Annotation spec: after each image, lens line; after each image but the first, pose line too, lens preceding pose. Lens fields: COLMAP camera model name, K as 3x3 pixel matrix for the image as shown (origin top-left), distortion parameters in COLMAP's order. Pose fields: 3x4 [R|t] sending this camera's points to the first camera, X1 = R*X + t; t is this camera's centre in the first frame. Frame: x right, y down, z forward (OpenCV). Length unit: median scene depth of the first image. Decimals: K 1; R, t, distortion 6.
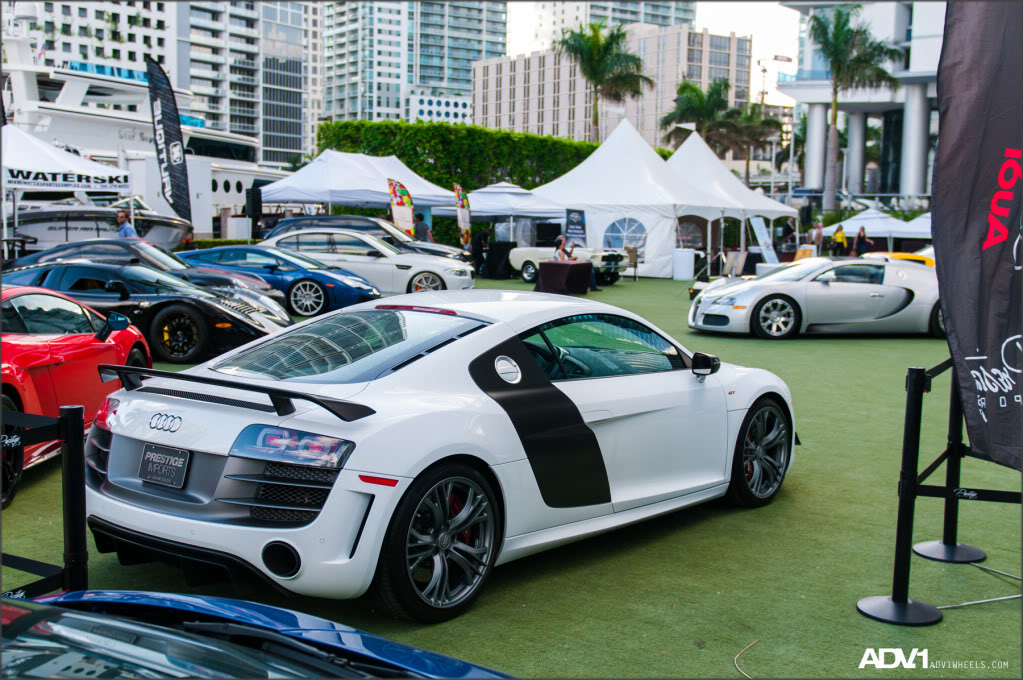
lens RADIAL K [[1225.3, 0, 511.5], [0, 1225.3, 340.0], [0, 0, 1]] dist [0.004537, 0.009723]
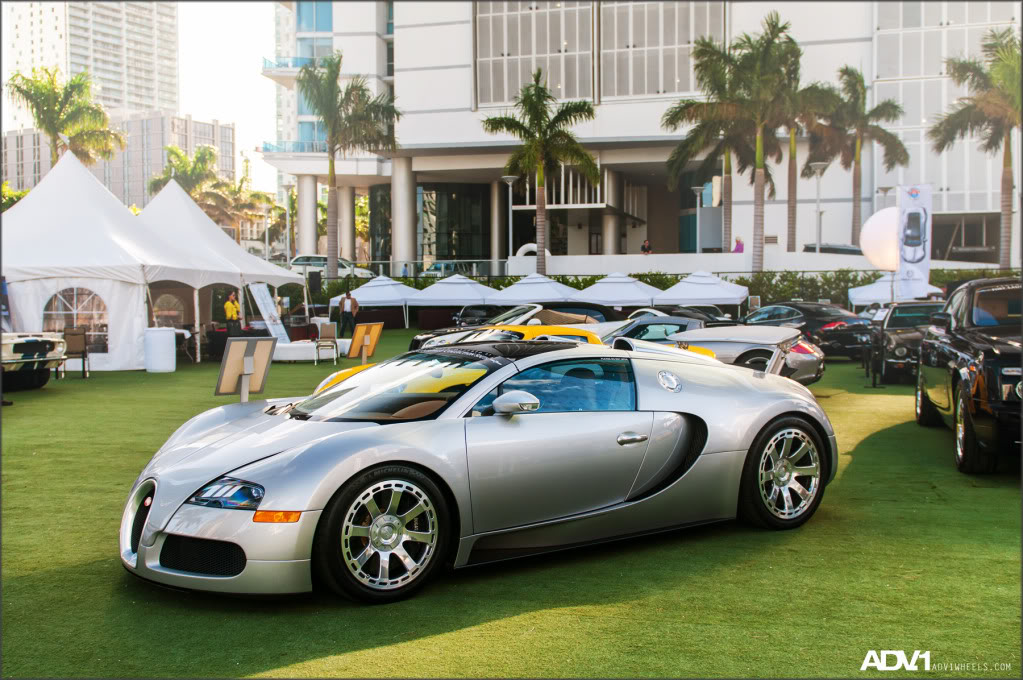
lens RADIAL K [[1102.1, 0, 511.5], [0, 1102.1, 340.0], [0, 0, 1]] dist [0.016461, 0.009419]
pose [[0.907870, -0.038528, 0.417477, 0.029549], [0.062771, 0.997036, -0.044493, -0.013140], [-0.414525, 0.066600, 0.907598, 0.169730]]
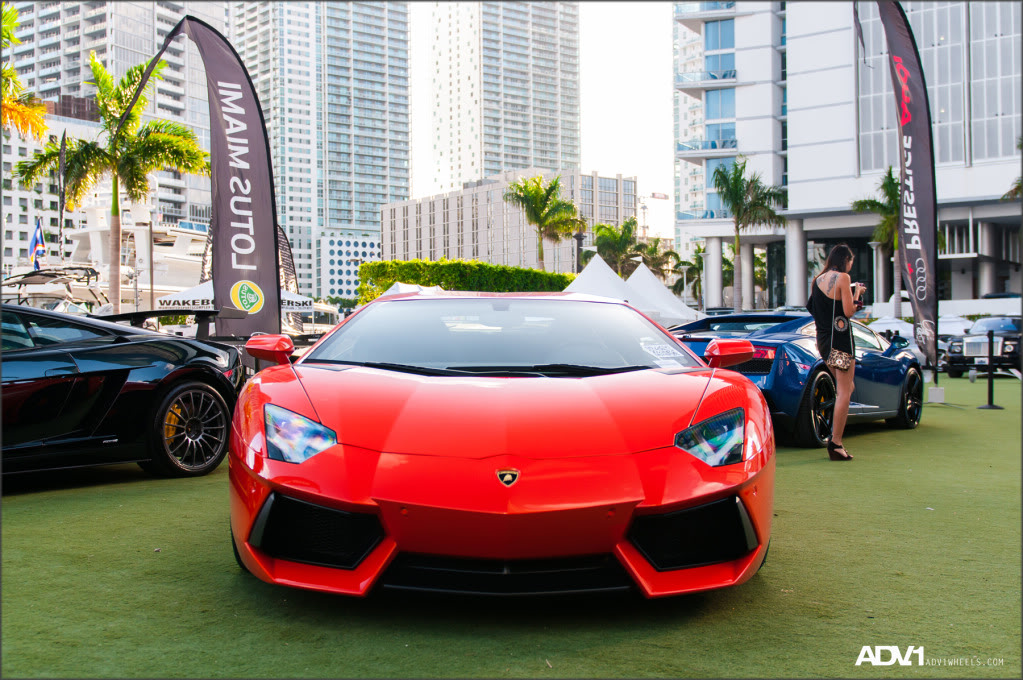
lens RADIAL K [[1176.4, 0, 511.5], [0, 1176.4, 340.0], [0, 0, 1]] dist [0.013775, -0.018609]
pose [[0.995614, -0.031006, 0.088265, -0.064488], [0.040203, 0.993722, -0.104403, 0.023033], [-0.084474, 0.107494, 0.990610, -0.137224]]
